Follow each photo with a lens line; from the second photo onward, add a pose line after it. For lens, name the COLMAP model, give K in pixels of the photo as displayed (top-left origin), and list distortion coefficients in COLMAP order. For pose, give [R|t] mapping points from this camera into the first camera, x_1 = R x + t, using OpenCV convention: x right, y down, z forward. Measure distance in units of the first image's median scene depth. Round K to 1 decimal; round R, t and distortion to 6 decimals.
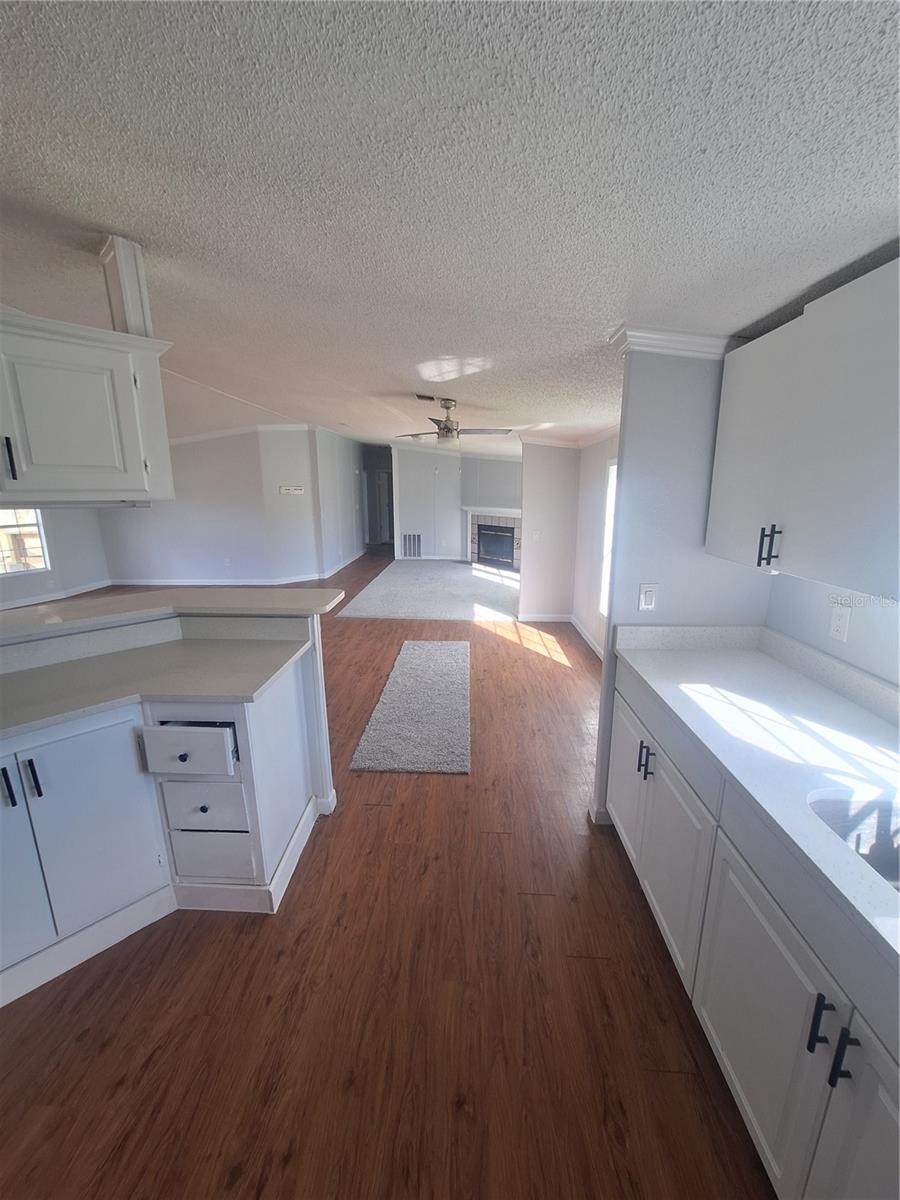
lens RADIAL K [[475.9, 0, 447.5], [0, 475.9, 602.1], [0, 0, 1]] dist [-0.001107, 0.000566]
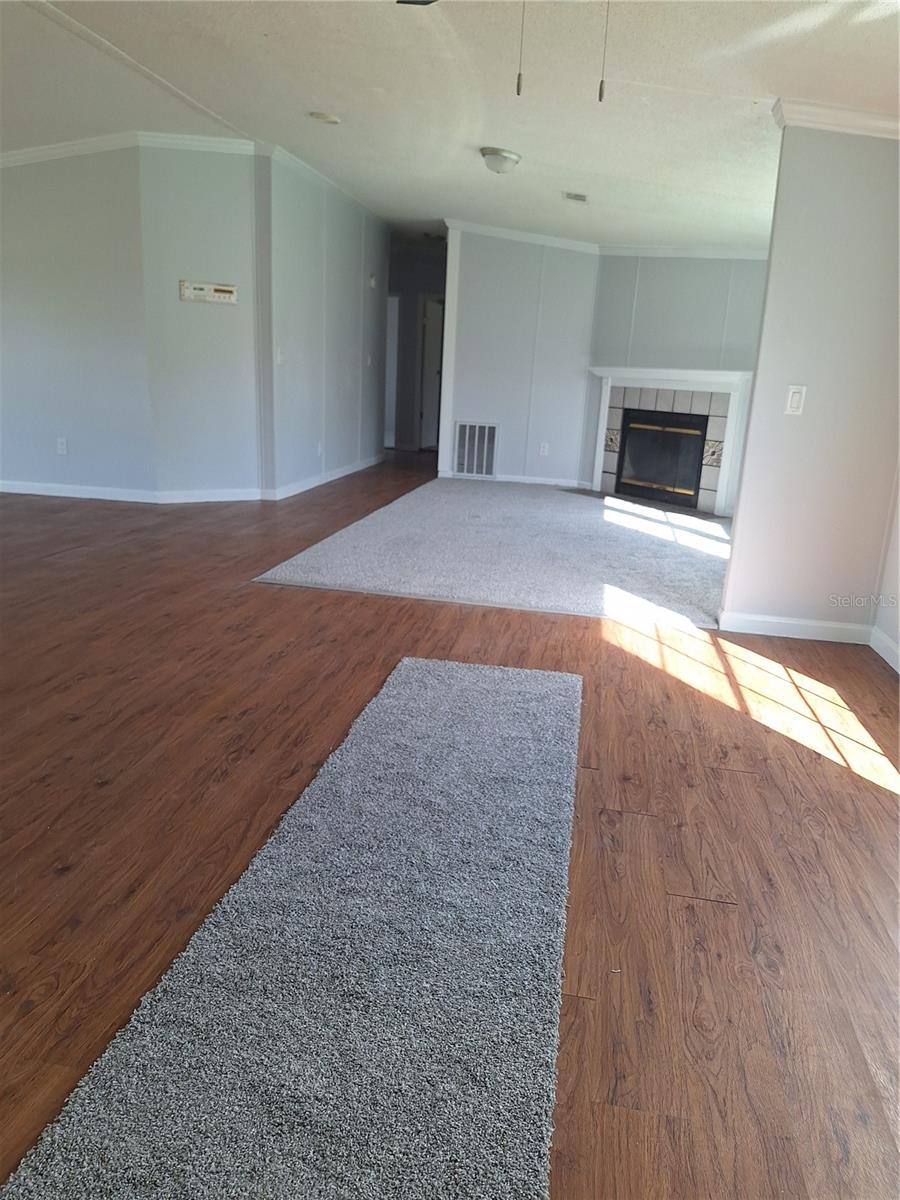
lens RADIAL K [[836.7, 0, 442.5], [0, 836.7, 613.4], [0, 0, 1]] dist [0.009752, -0.002244]
pose [[0.988946, 0.084123, -0.122100, 0.014038], [-0.079345, 0.995898, 0.043488, 0.016715], [0.125257, -0.033319, 0.991565, 0.356105]]
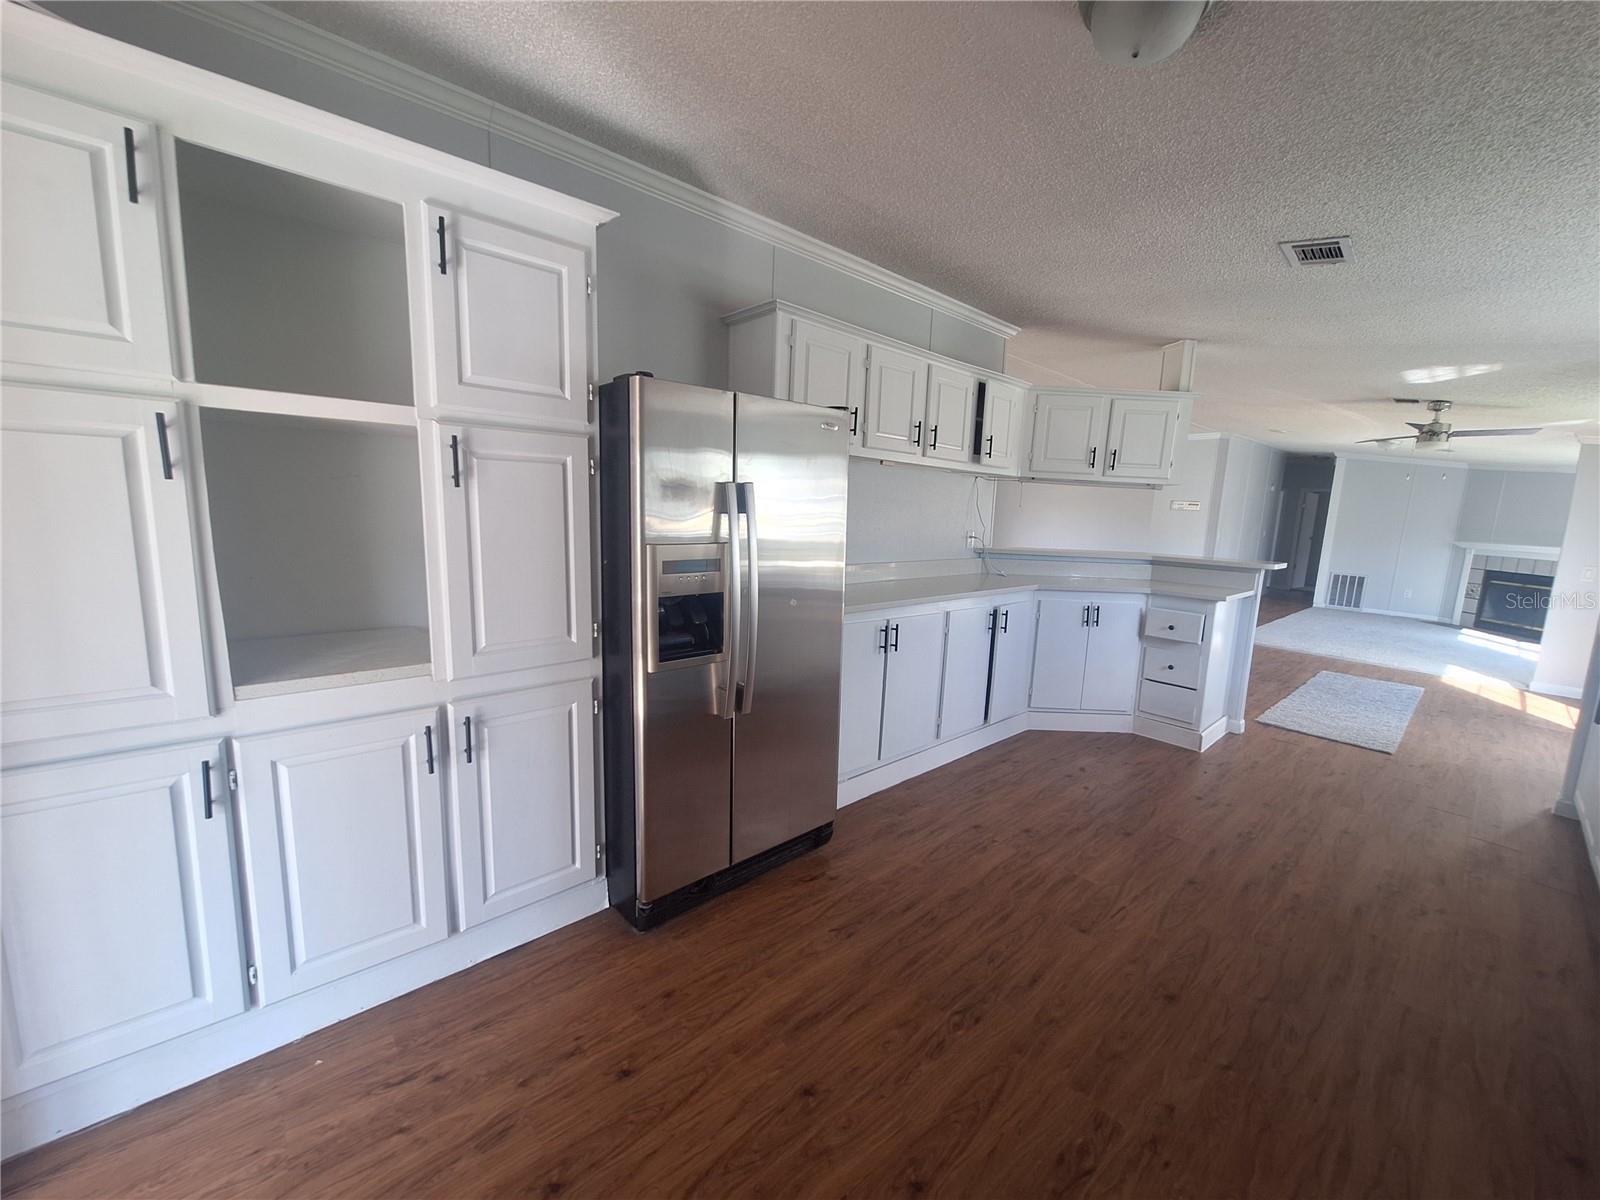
lens RADIAL K [[634.5, 0, 801.0], [0, 634.5, 602.0], [0, 0, 1]] dist [-0.001107, 0.000566]
pose [[0.704658, 0.136412, -0.696311, 0.027400], [-0.205980, 0.978412, -0.016772, 0.164606], [0.678992, 0.155245, 0.717544, -0.473186]]
